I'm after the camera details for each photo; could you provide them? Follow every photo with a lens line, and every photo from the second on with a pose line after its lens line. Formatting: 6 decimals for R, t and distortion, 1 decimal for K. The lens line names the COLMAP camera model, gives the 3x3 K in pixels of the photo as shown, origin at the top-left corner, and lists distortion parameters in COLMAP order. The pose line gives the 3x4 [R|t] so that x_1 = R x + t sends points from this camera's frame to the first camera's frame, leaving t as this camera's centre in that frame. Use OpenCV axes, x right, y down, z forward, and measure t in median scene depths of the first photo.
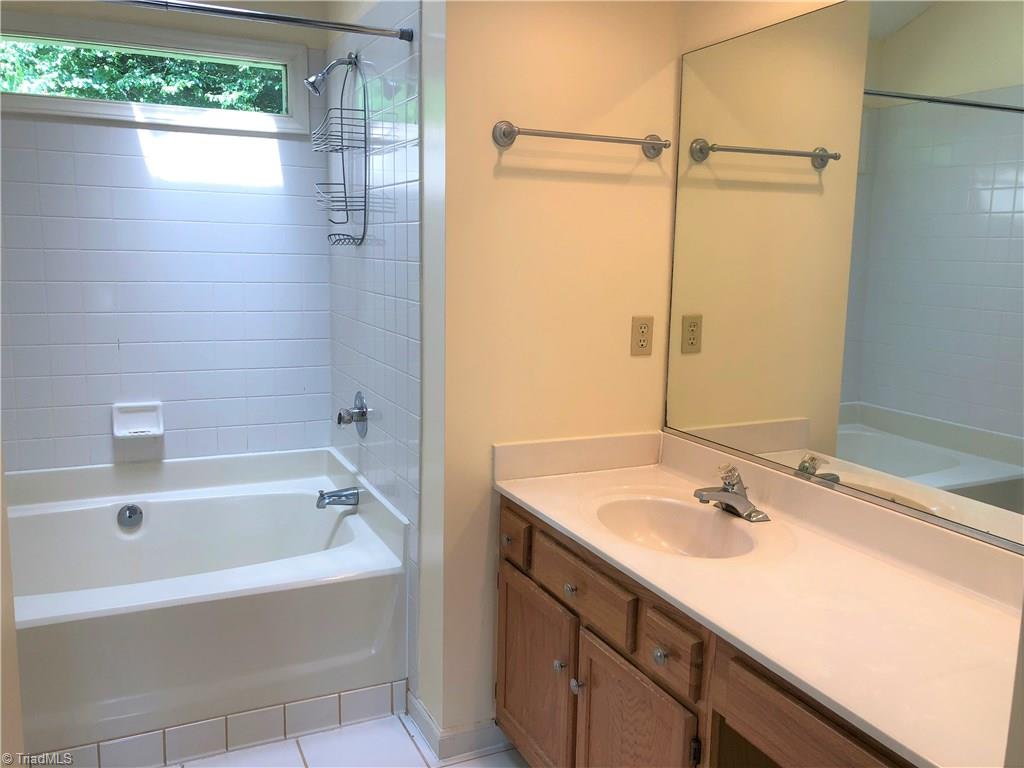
lens RADIAL K [[836.9, 0, 507.4], [0, 836.9, 380.6], [0, 0, 1]] dist [0.006216, -0.016320]
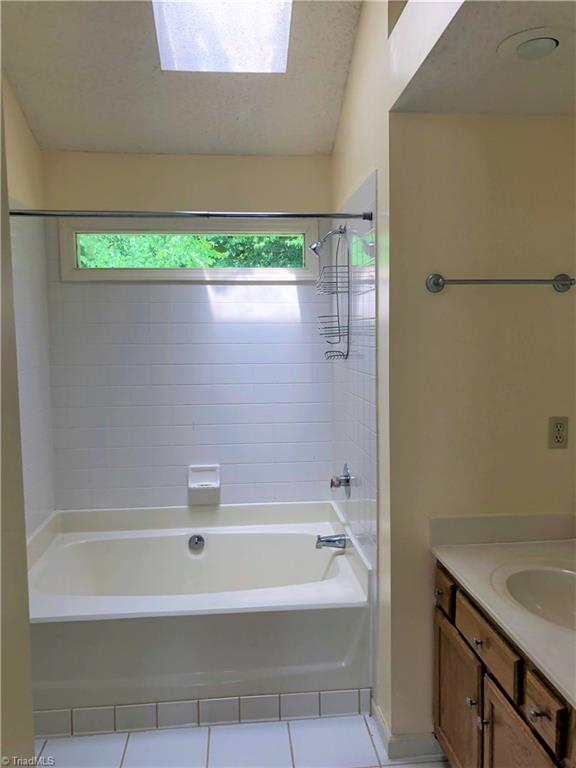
lens RADIAL K [[627.7, 0, 288.0], [0, 627.7, 384.0], [0, 0, 1]] dist [0.006216, -0.016320]
pose [[0.940800, -0.005991, -0.338909, 0.094716], [-0.020875, 0.996922, -0.075573, -0.043822], [0.338319, 0.078174, 0.937779, -0.008521]]
